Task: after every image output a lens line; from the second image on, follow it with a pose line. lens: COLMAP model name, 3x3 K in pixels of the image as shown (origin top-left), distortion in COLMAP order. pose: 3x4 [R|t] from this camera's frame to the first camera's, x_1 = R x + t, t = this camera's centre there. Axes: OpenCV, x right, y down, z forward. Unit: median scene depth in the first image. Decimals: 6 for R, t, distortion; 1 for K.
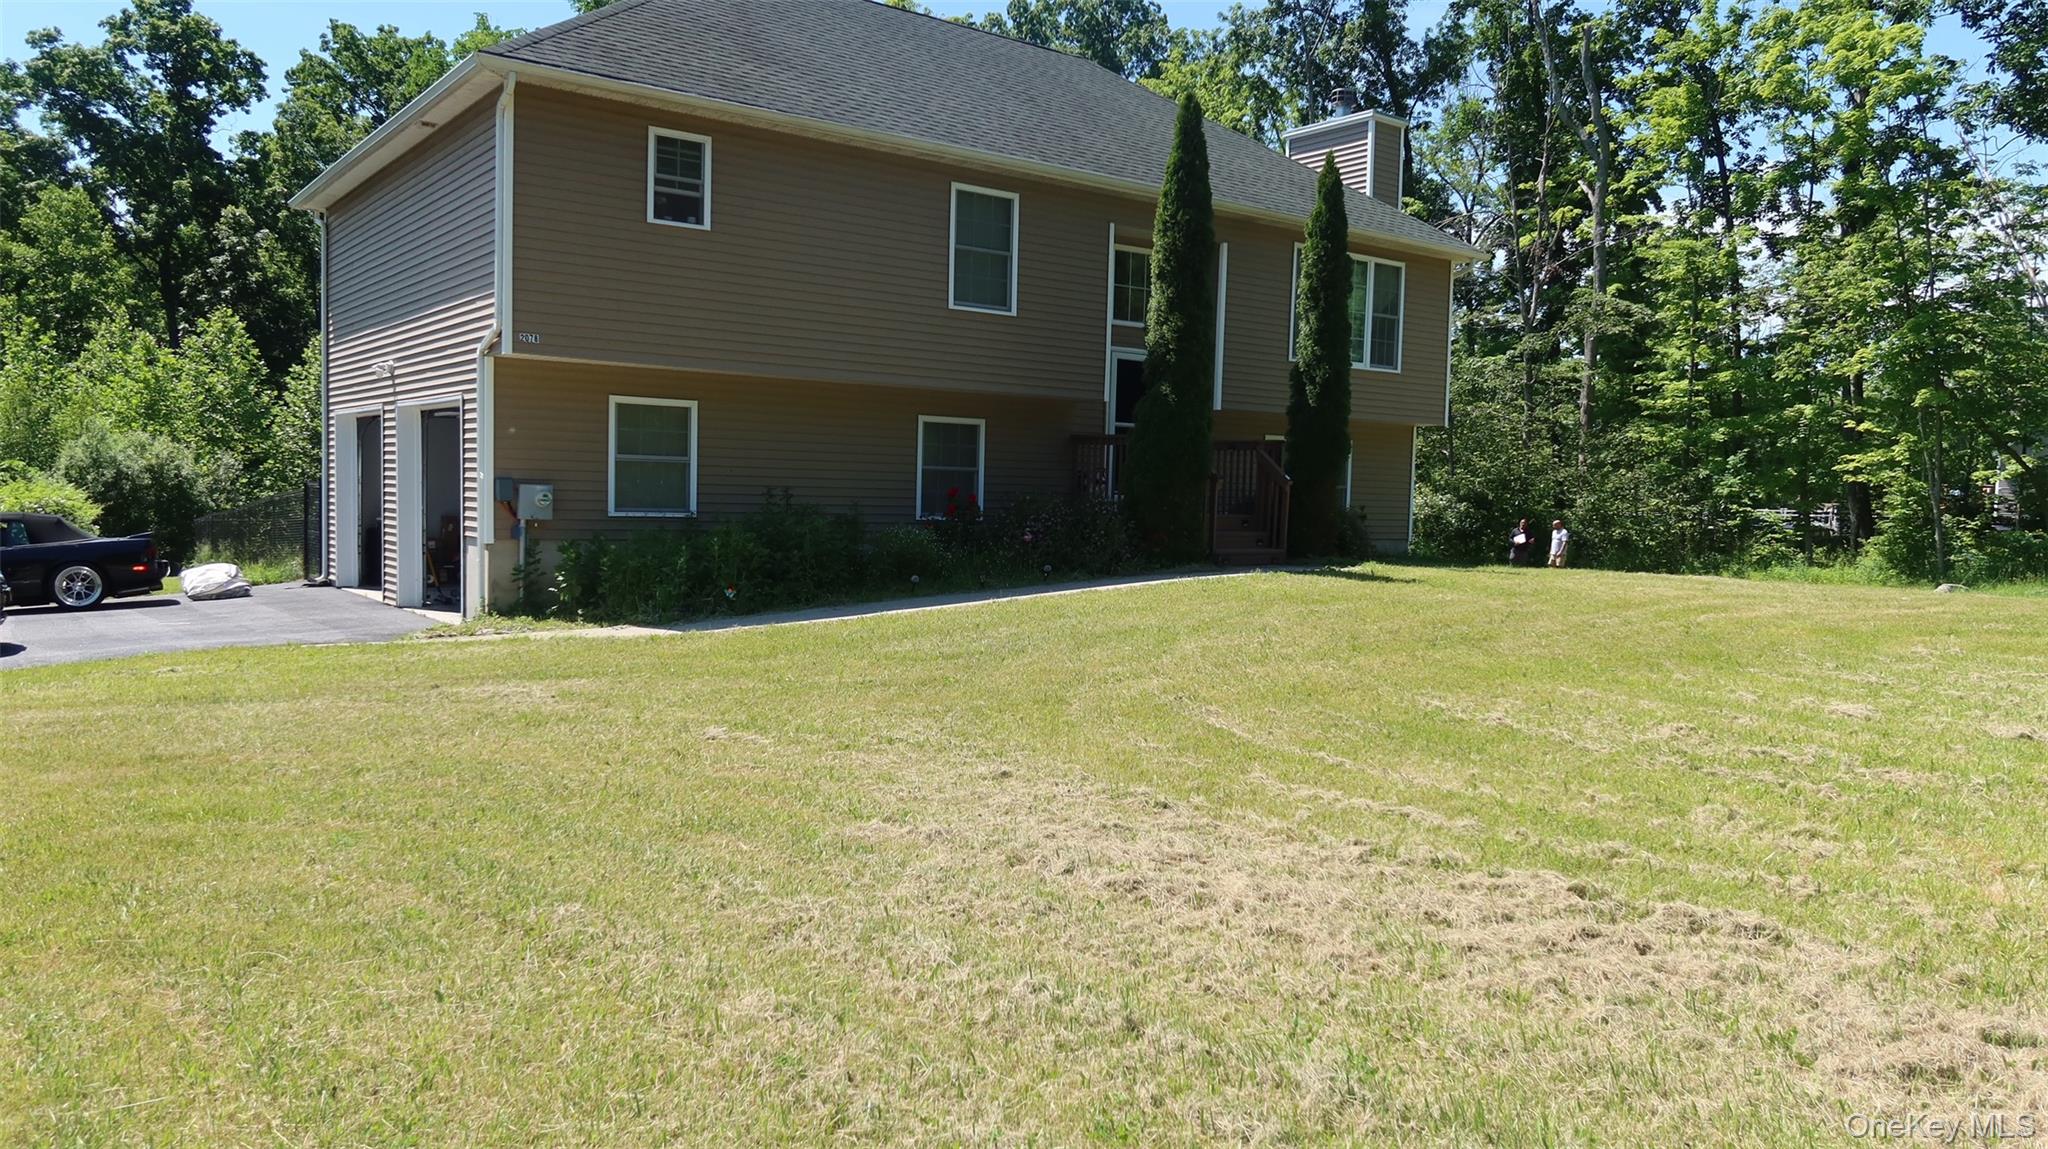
lens RADIAL K [[1400.3, 0, 1028.0], [0, 1400.3, 590.5], [0, 0, 1]] dist [-0.028734, 0.019522]
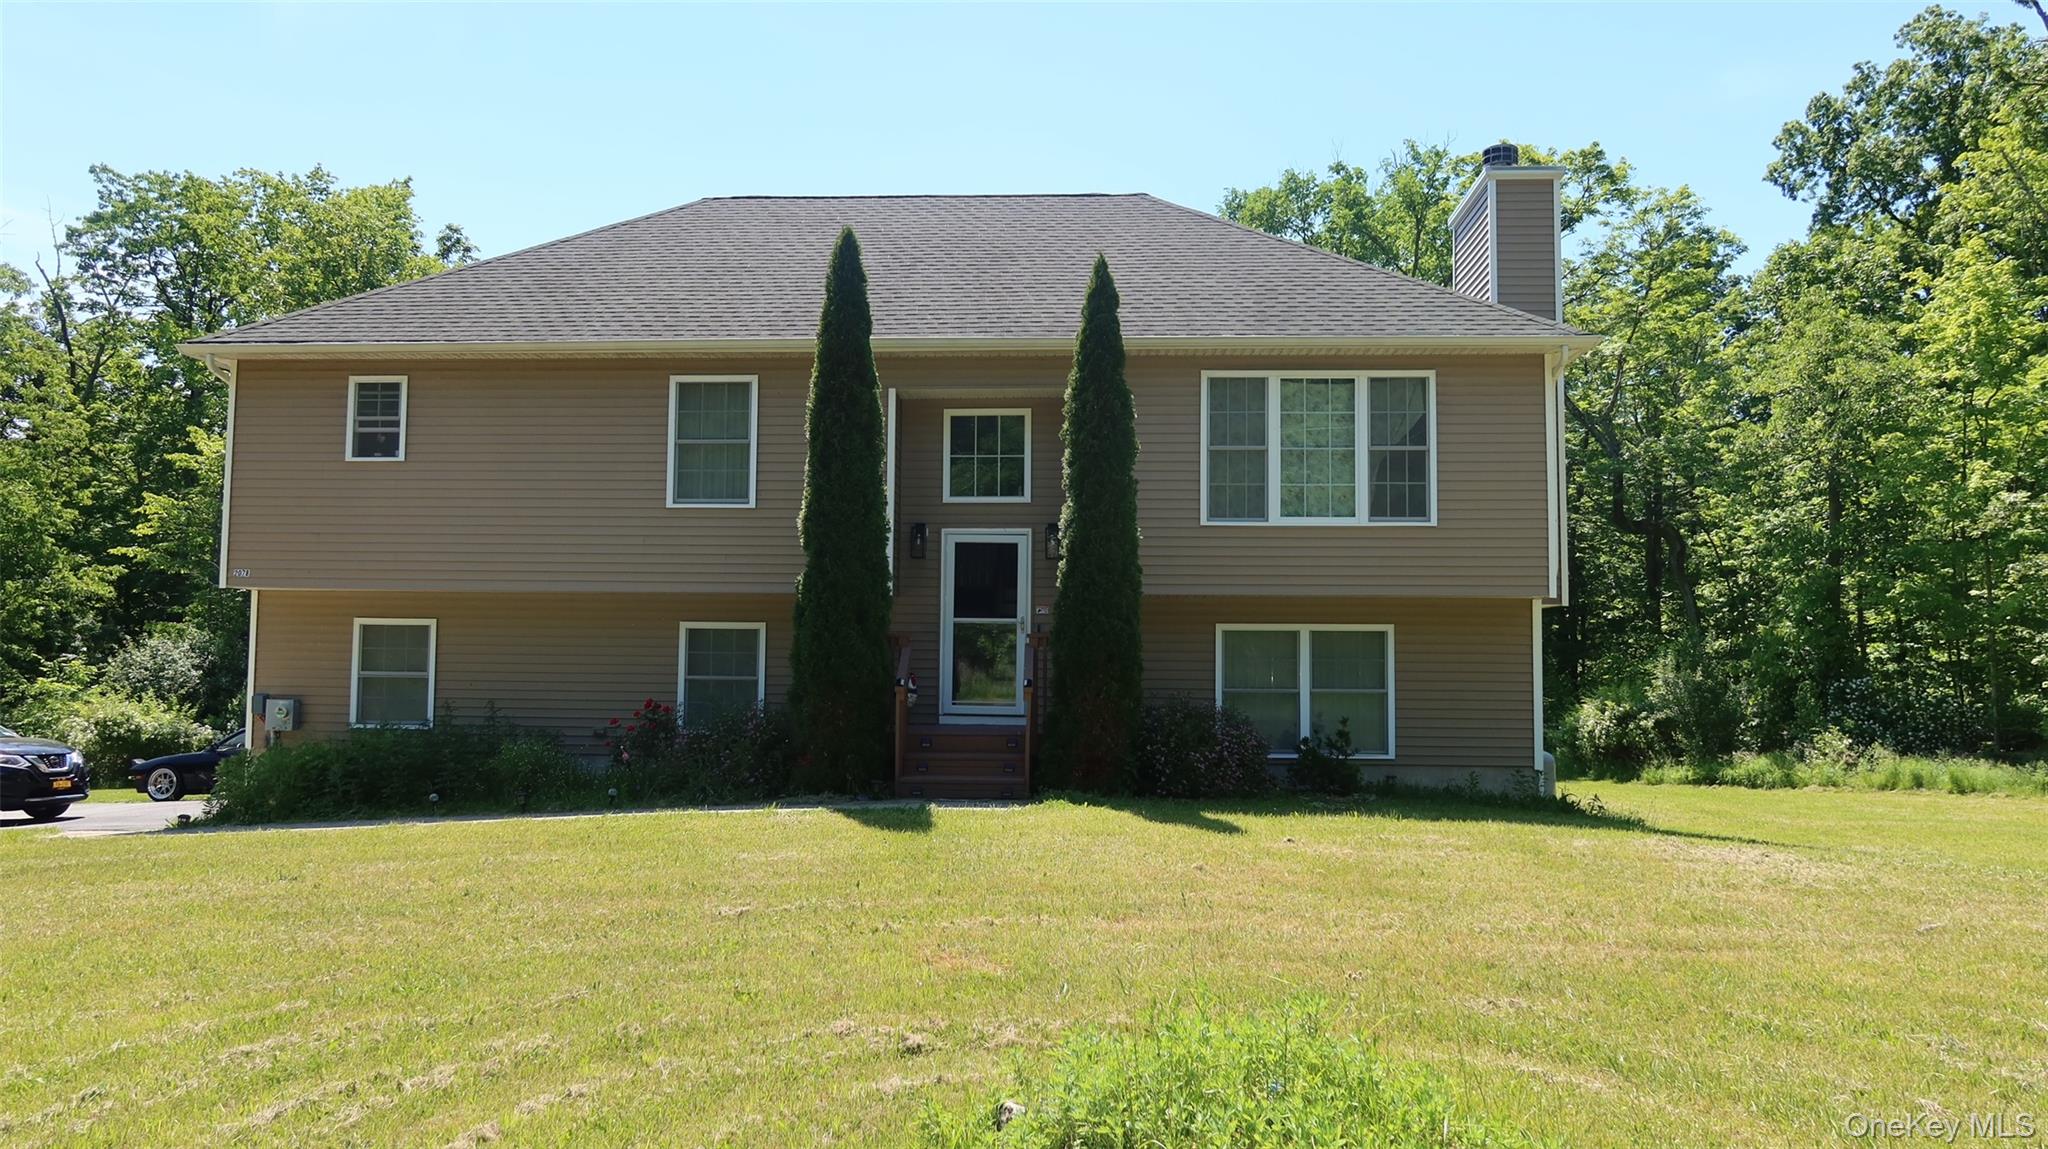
lens RADIAL K [[1296.8, 0, 1023.9], [0, 1296.8, 697.9], [0, 0, 1]] dist [-0.001808, 0.000705]
pose [[0.762630, -0.017261, -0.646605, 0.541050], [-0.038635, 0.996644, -0.072173, -0.015201], [0.645681, 0.080023, 0.759403, 0.390704]]
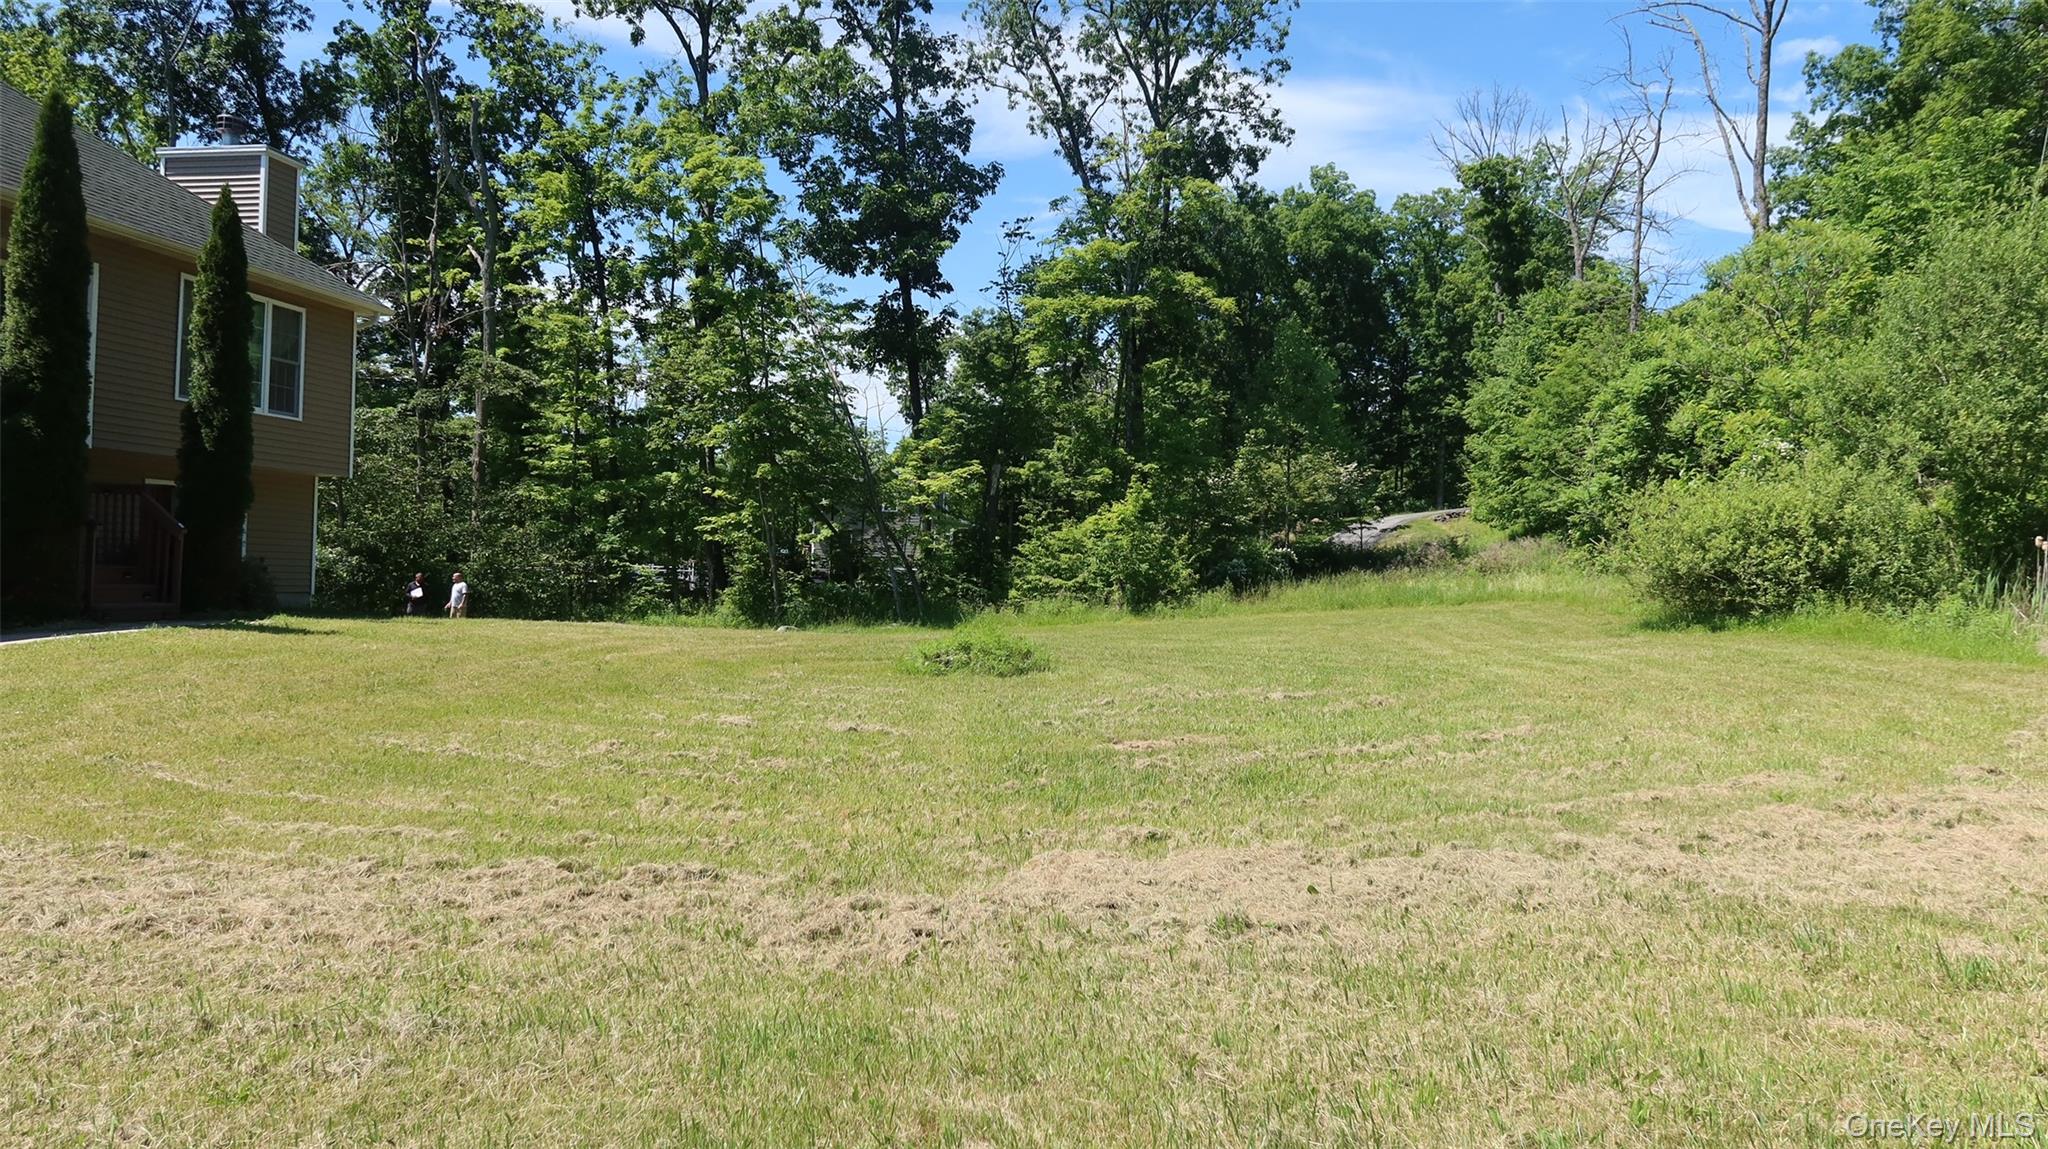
lens RADIAL K [[1400.3, 0, 1028.0], [0, 1400.3, 590.5], [0, 0, 1]] dist [-0.028734, 0.019522]
pose [[0.723238, -0.008700, 0.690544, -0.038080], [0.036267, 0.999019, -0.025398, 0.005003], [-0.689645, 0.043412, 0.722845, -0.042169]]
